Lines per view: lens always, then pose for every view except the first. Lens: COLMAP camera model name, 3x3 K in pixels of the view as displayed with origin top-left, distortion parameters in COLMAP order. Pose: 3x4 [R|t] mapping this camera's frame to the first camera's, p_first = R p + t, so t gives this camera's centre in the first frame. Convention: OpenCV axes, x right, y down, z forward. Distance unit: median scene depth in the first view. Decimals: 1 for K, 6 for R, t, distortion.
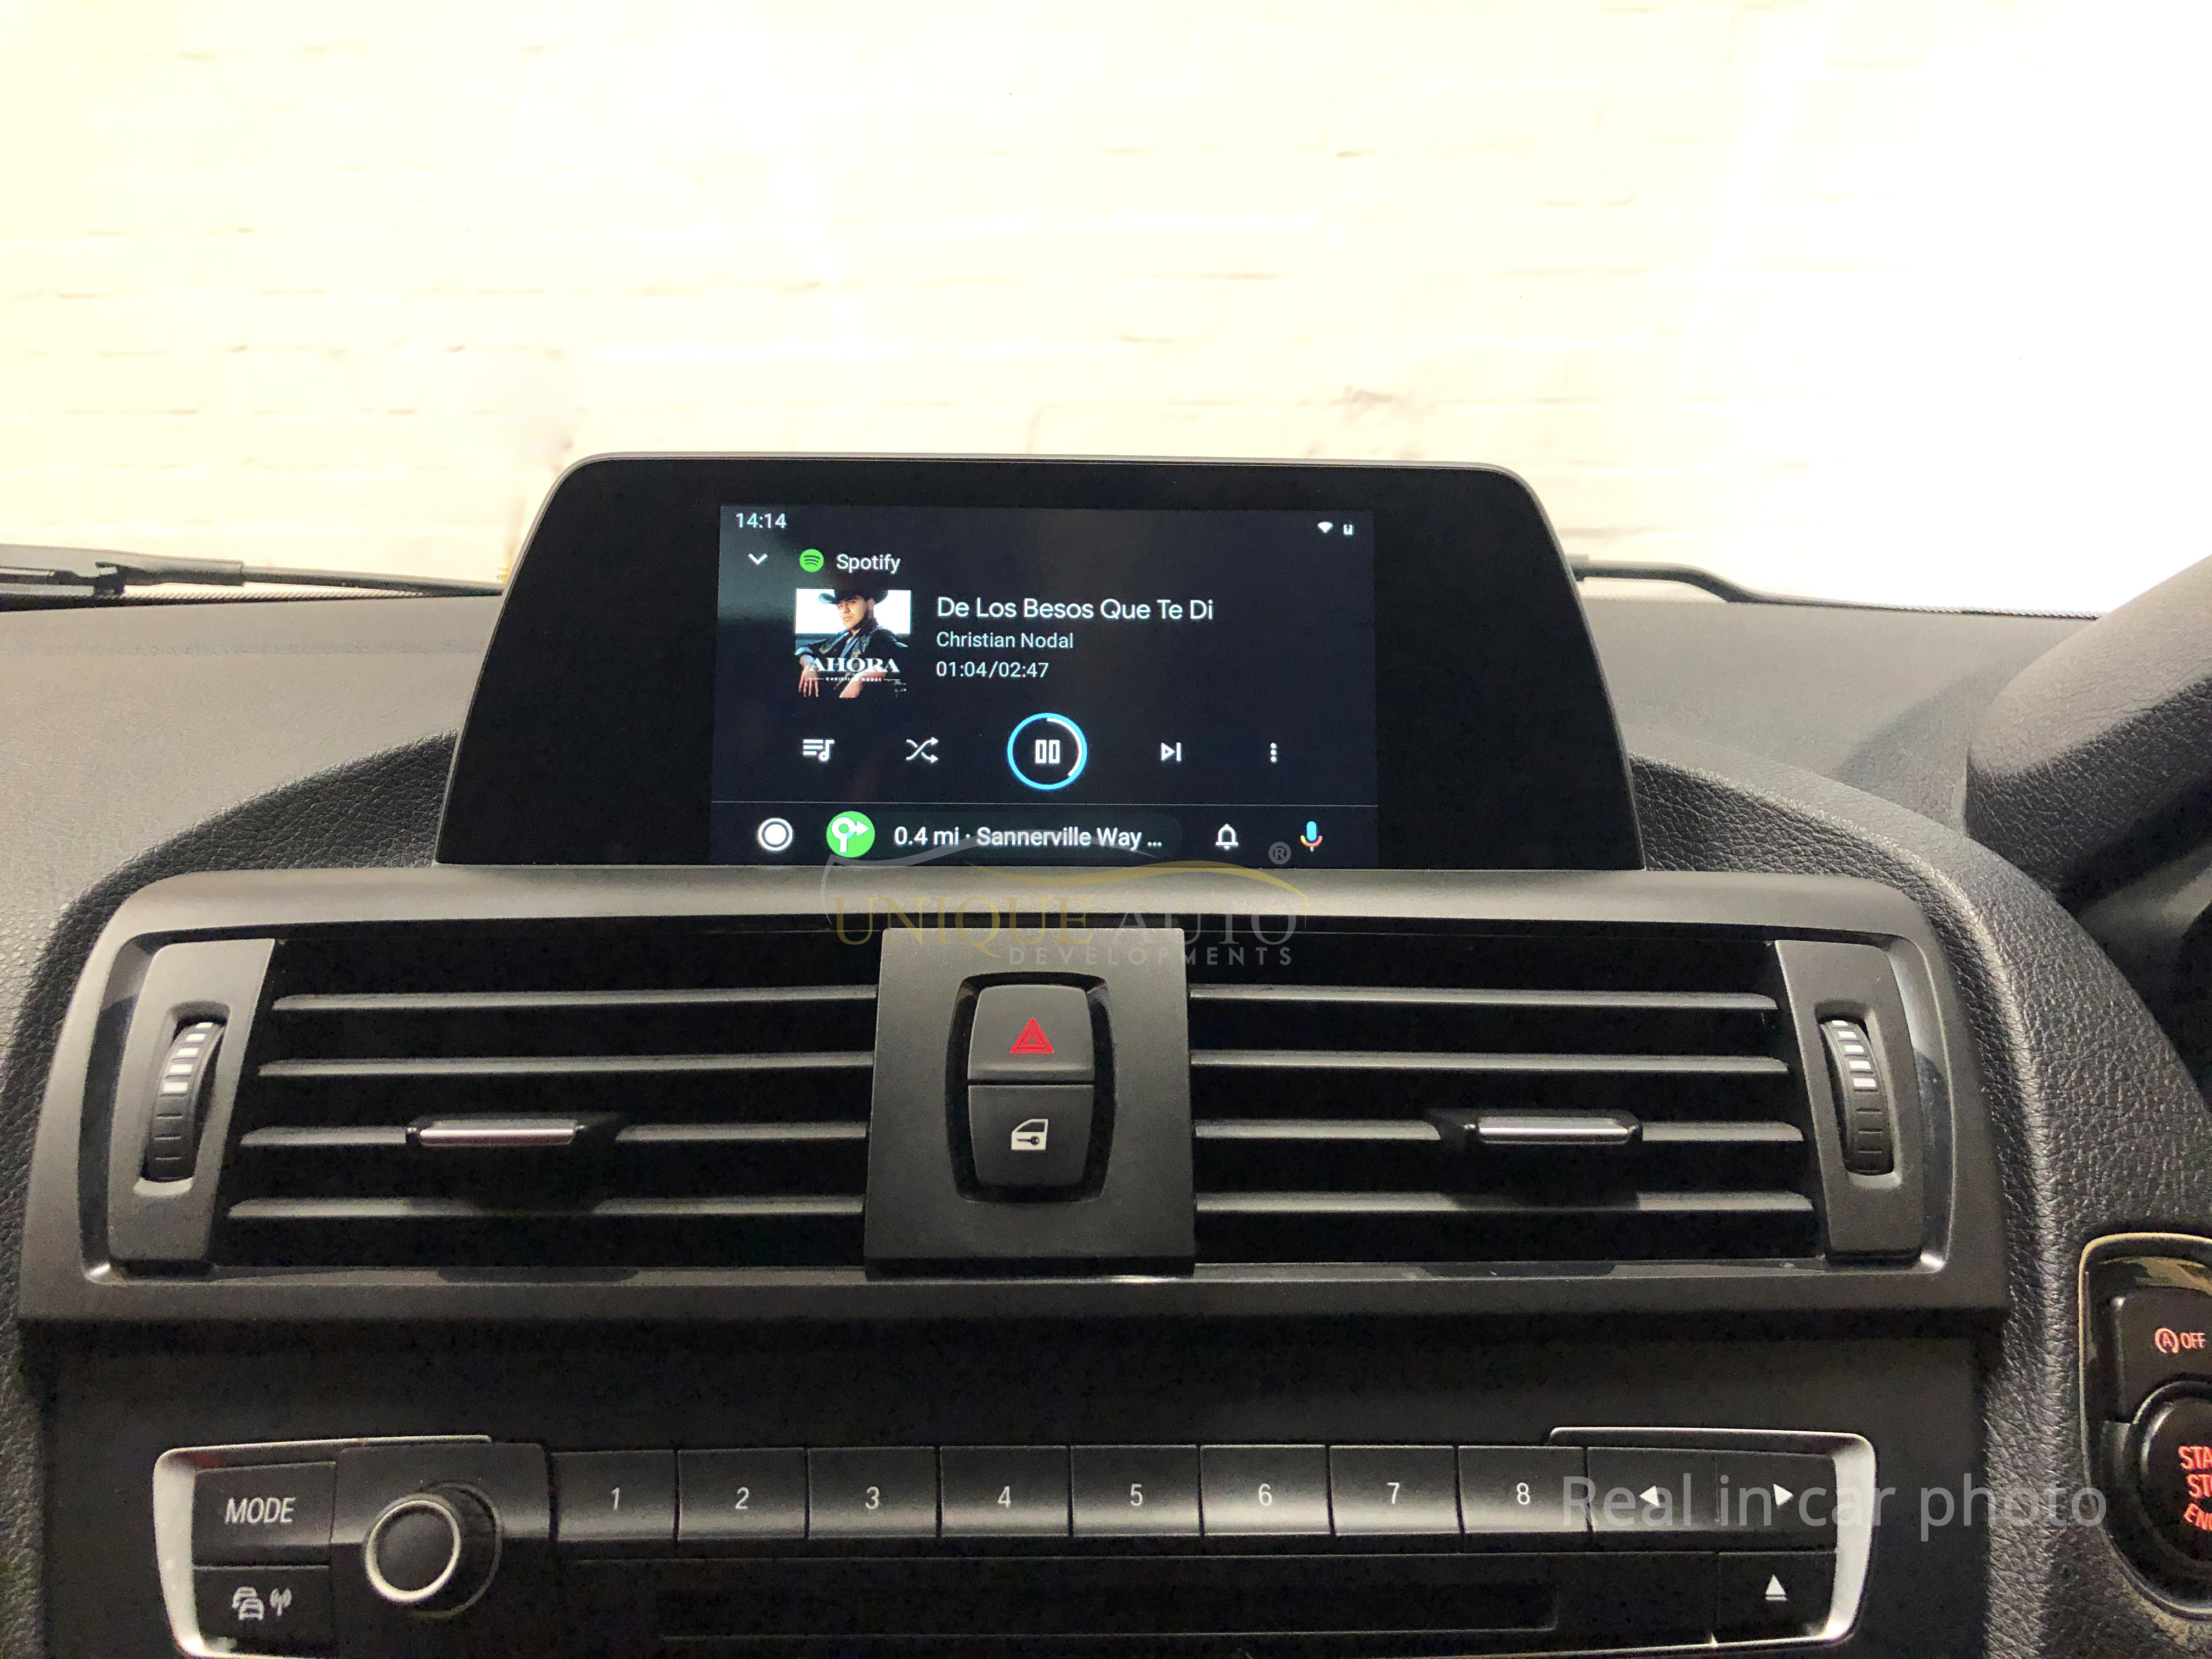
lens RADIAL K [[1794.7, 0, 1125.2], [0, 1794.7, 818.2], [0, 0, 1]] dist [0.026425, -0.022609]
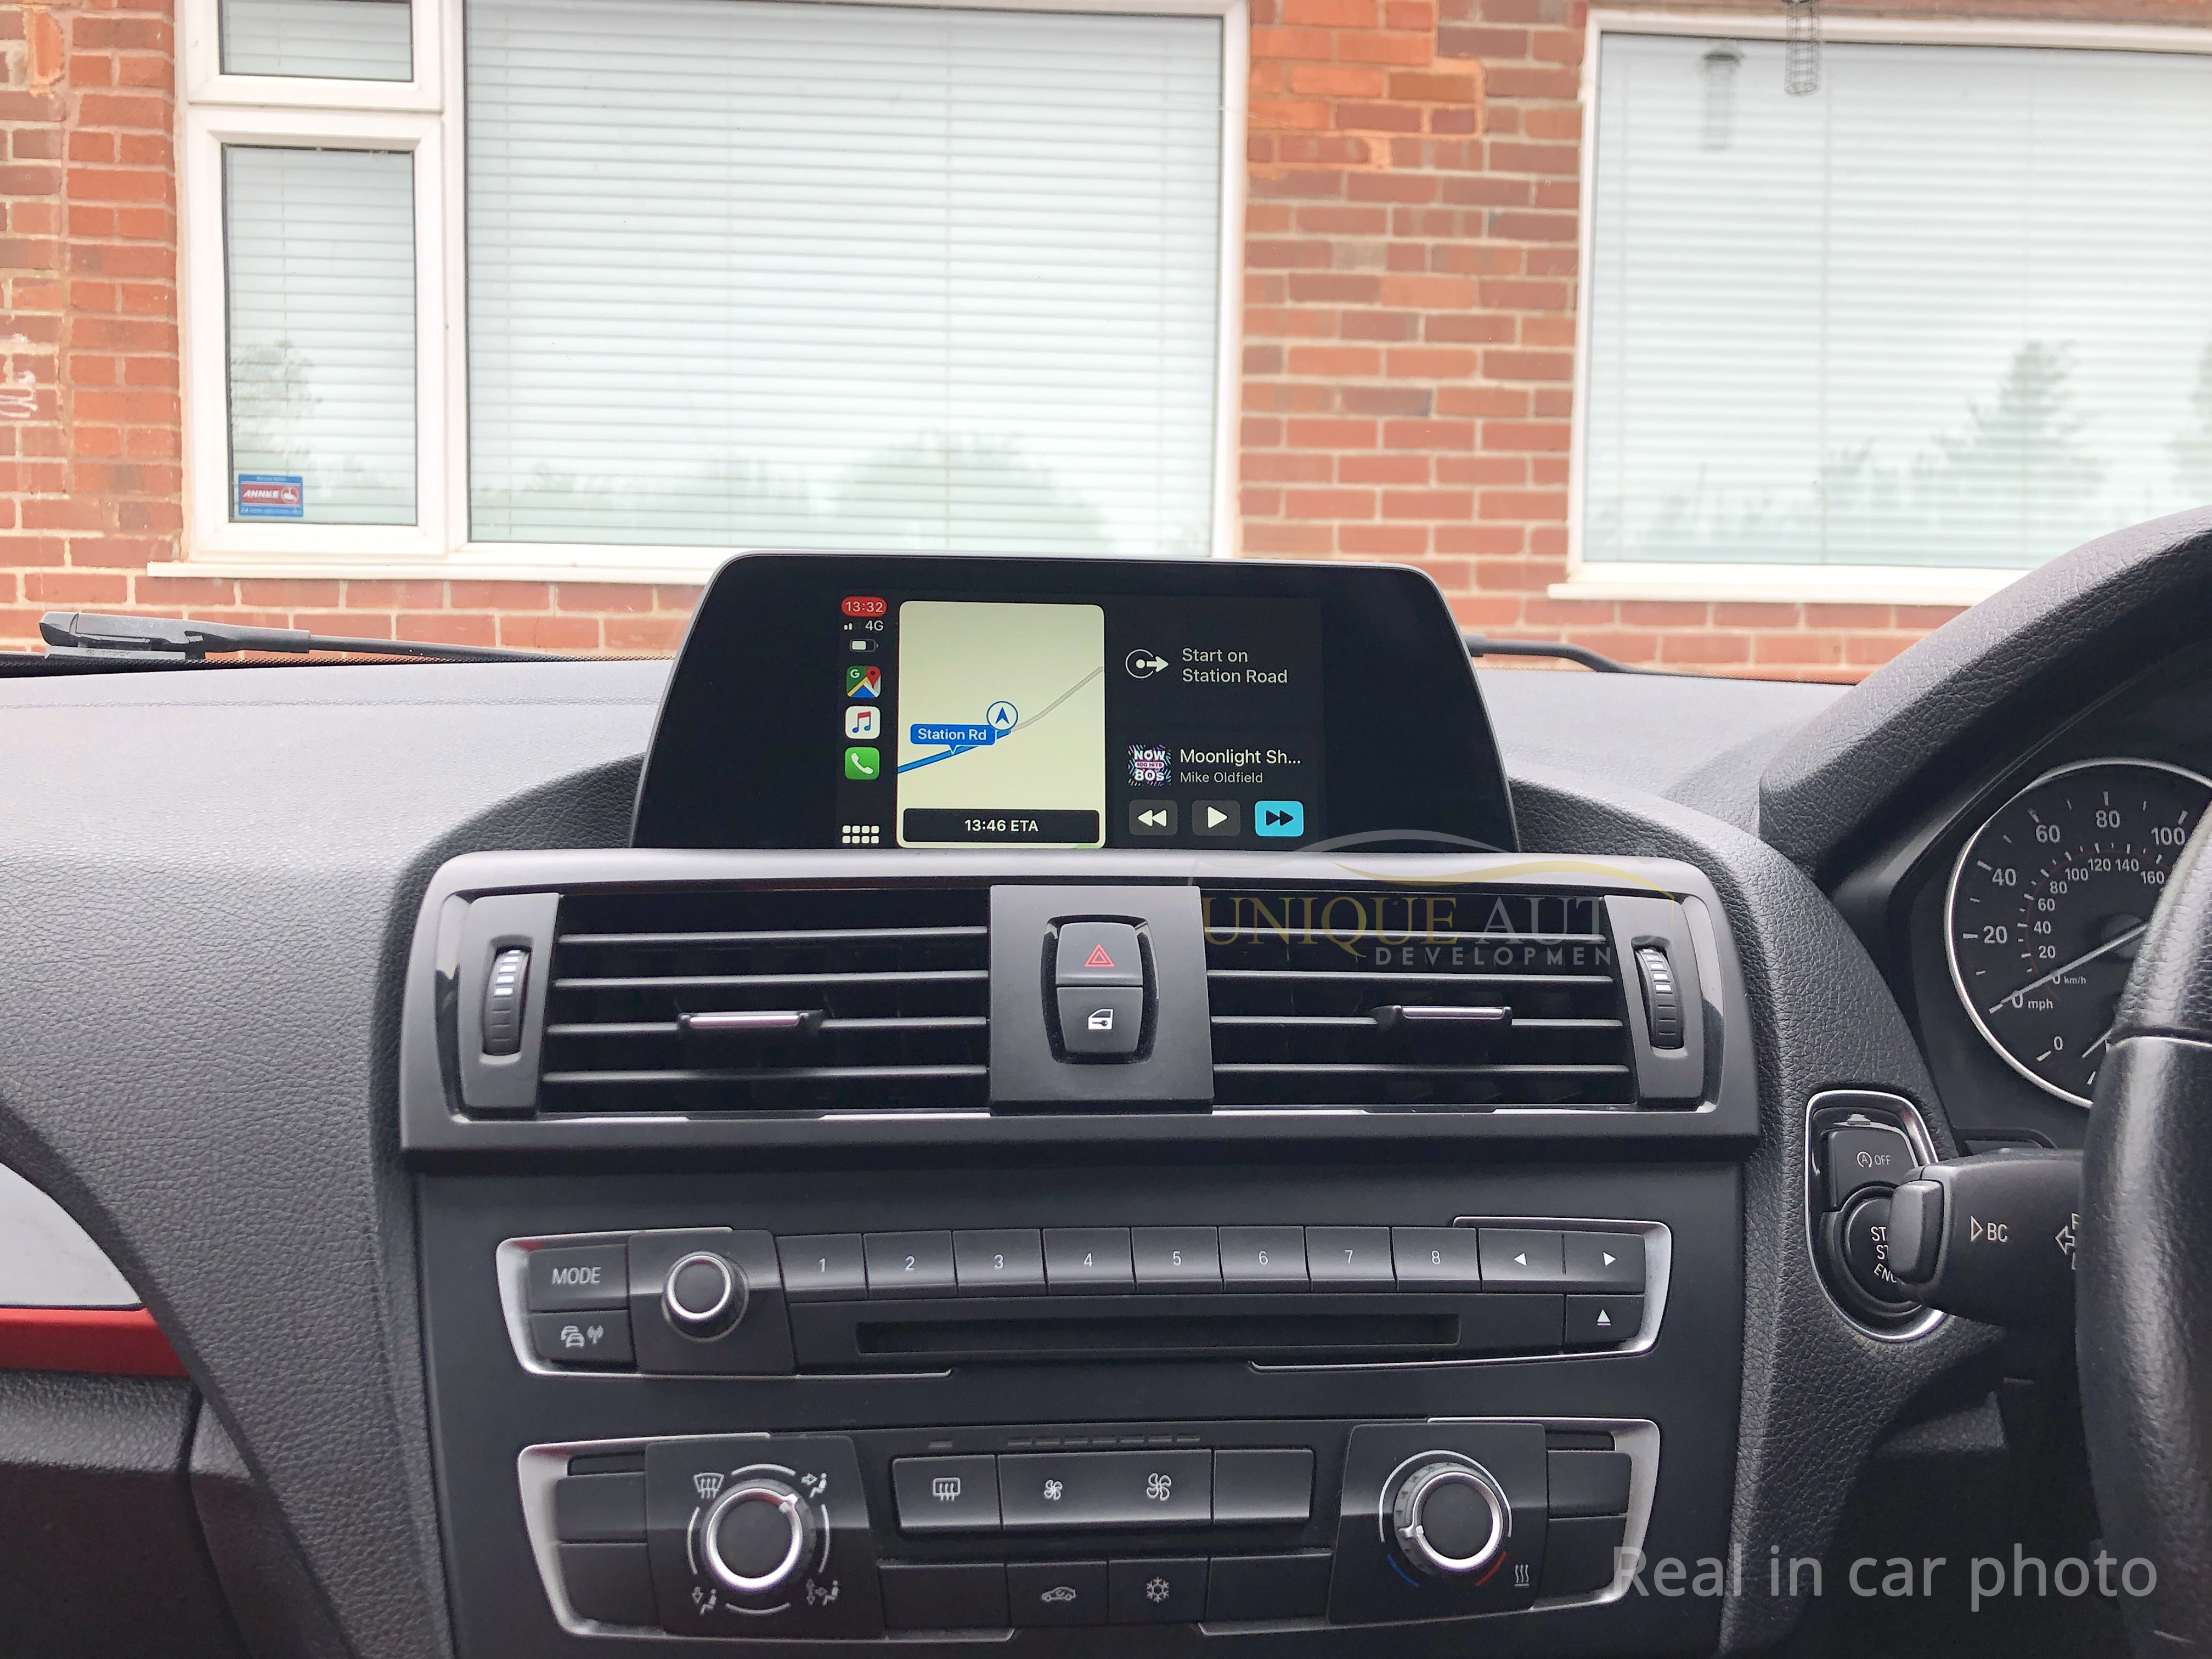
lens RADIAL K [[1961.2, 0, 1116.6], [0, 1961.2, 823.7], [0, 0, 1]] dist [0.027140, -0.041074]
pose [[0.998524, 0.001329, 0.054299, -0.123776], [0.001346, 0.998789, -0.049190, 0.092233], [-0.054299, 0.049190, 0.997312, -0.586517]]
